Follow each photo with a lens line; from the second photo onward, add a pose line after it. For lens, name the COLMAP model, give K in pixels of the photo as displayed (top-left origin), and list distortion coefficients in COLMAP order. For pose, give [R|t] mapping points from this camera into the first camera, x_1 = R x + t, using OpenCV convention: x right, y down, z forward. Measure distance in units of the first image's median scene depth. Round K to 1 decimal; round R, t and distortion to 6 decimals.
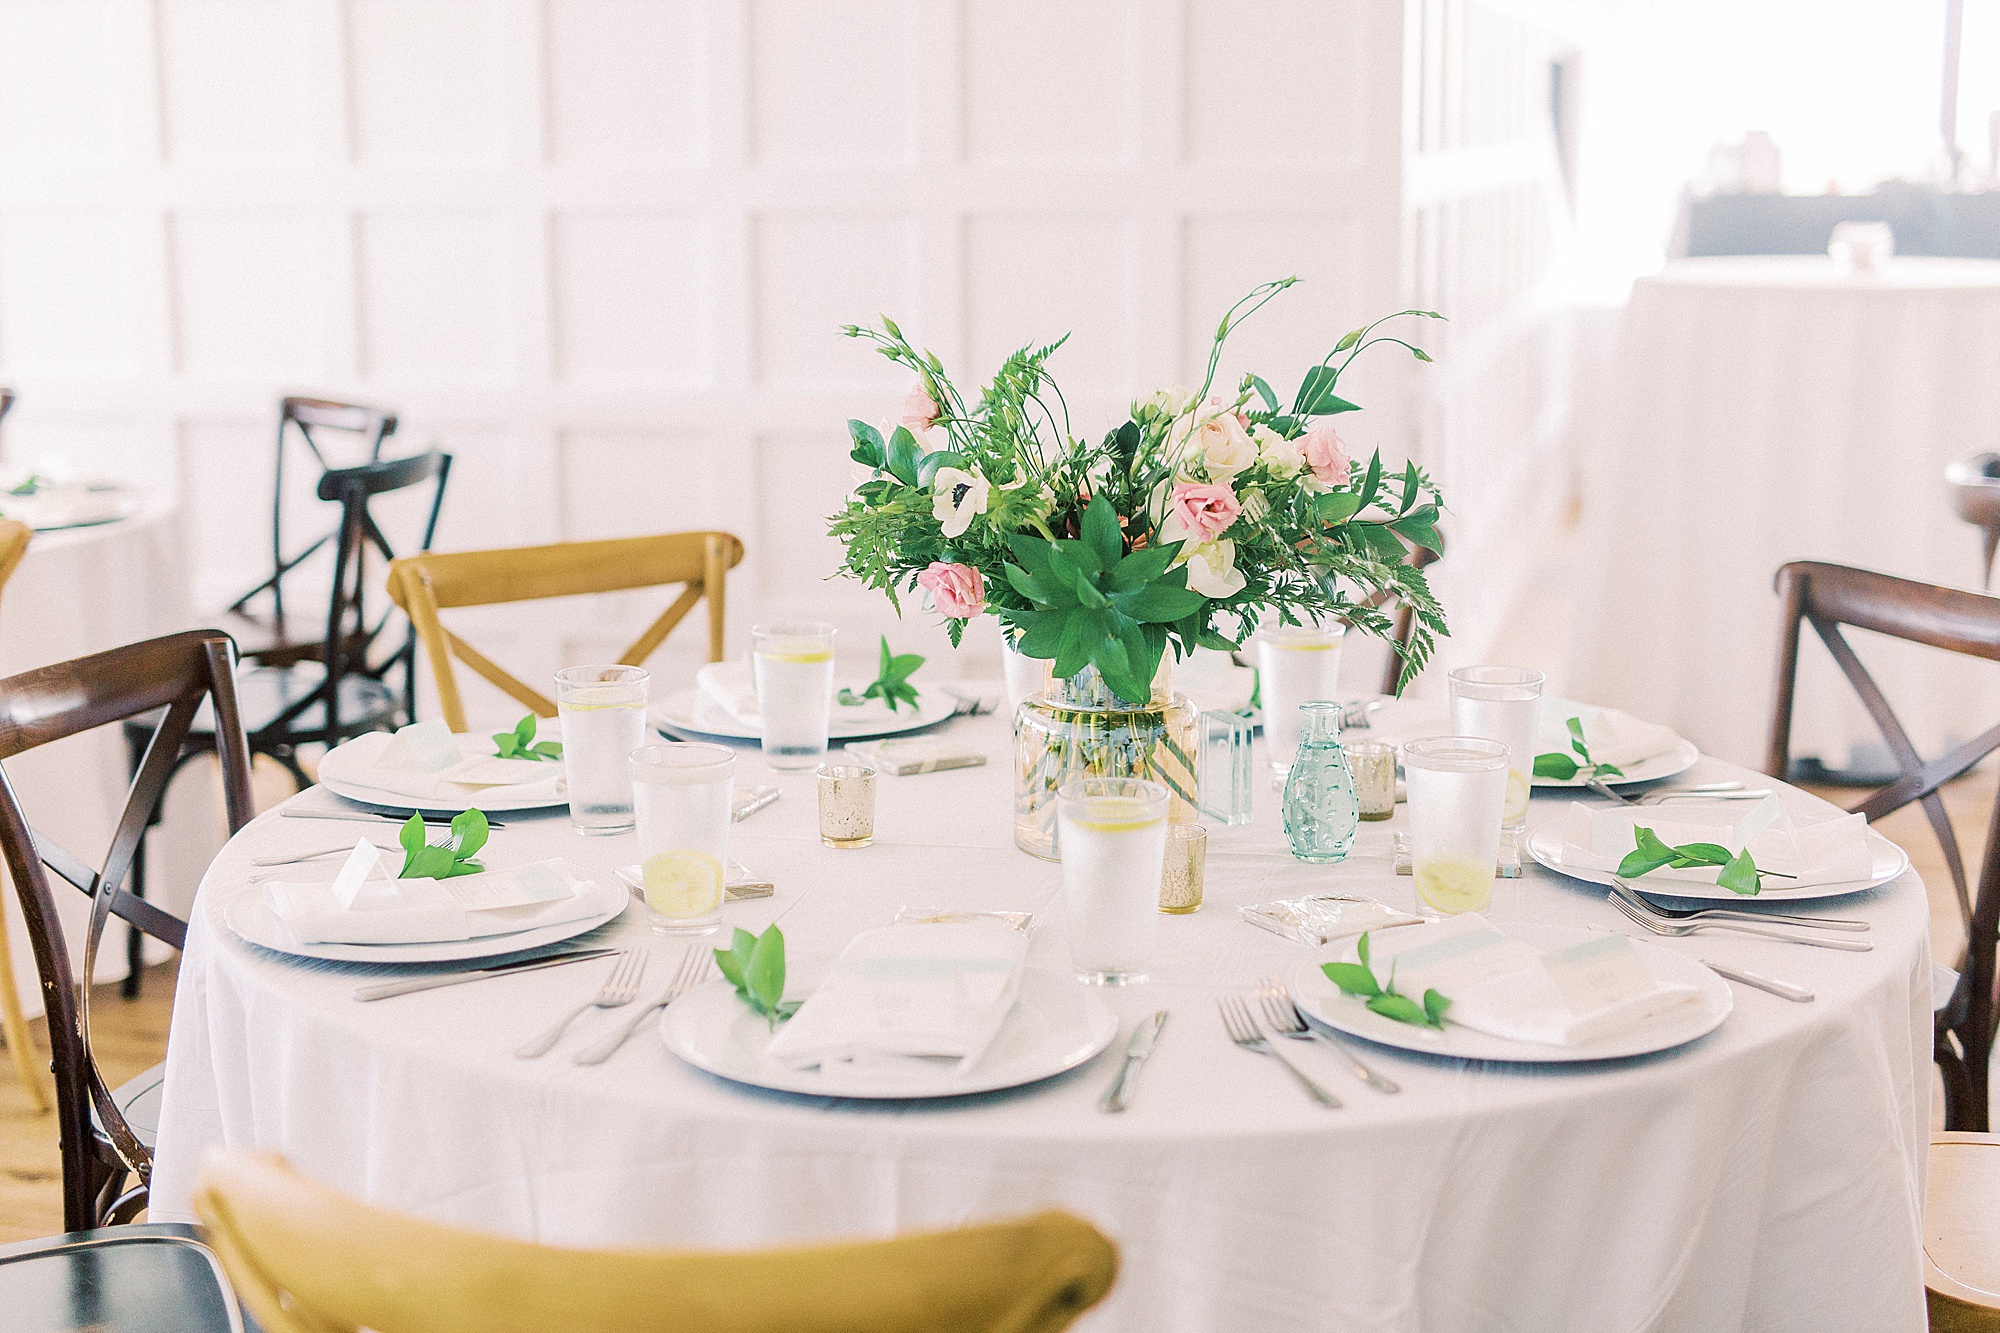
lens RADIAL K [[3012.3, 0, 1000.5], [0, 3012.3, 667.9], [0, 0, 1]] dist [0.056944, 0.000000]
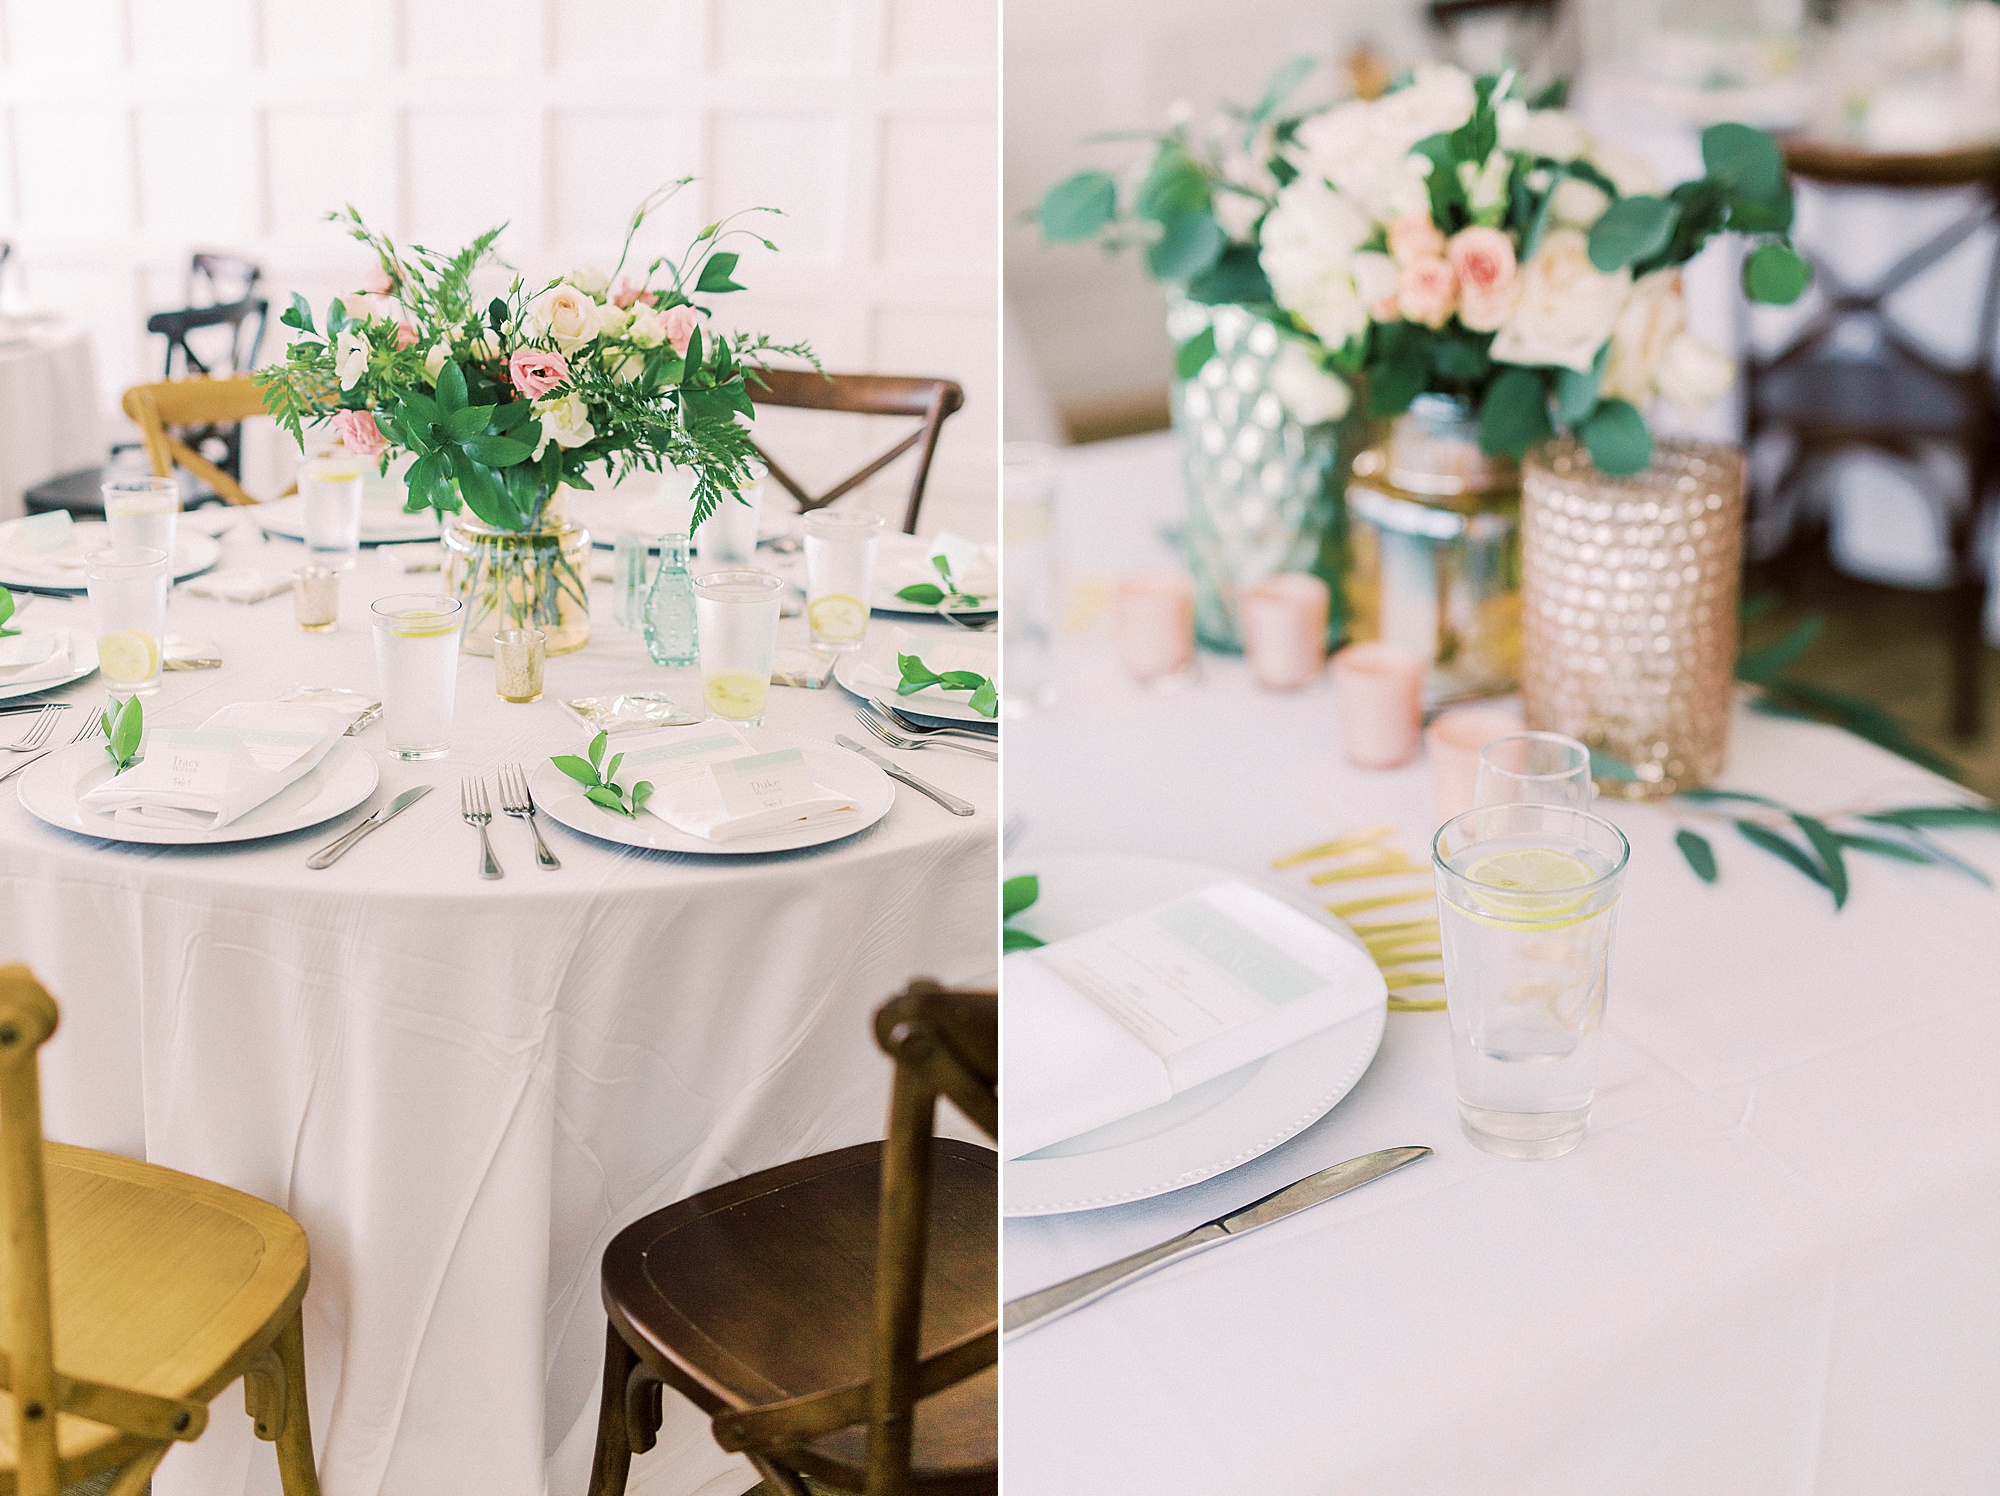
lens RADIAL K [[2105.6, 0, 1000.2], [0, 2105.6, 745.8], [0, 0, 1]] dist [-0.005891, 0.000000]
pose [[0.973042, 0.073229, -0.218693, 0.432527], [-0.039296, 0.987028, 0.155663, -0.042803], [0.227255, -0.142873, 0.963298, 0.200516]]
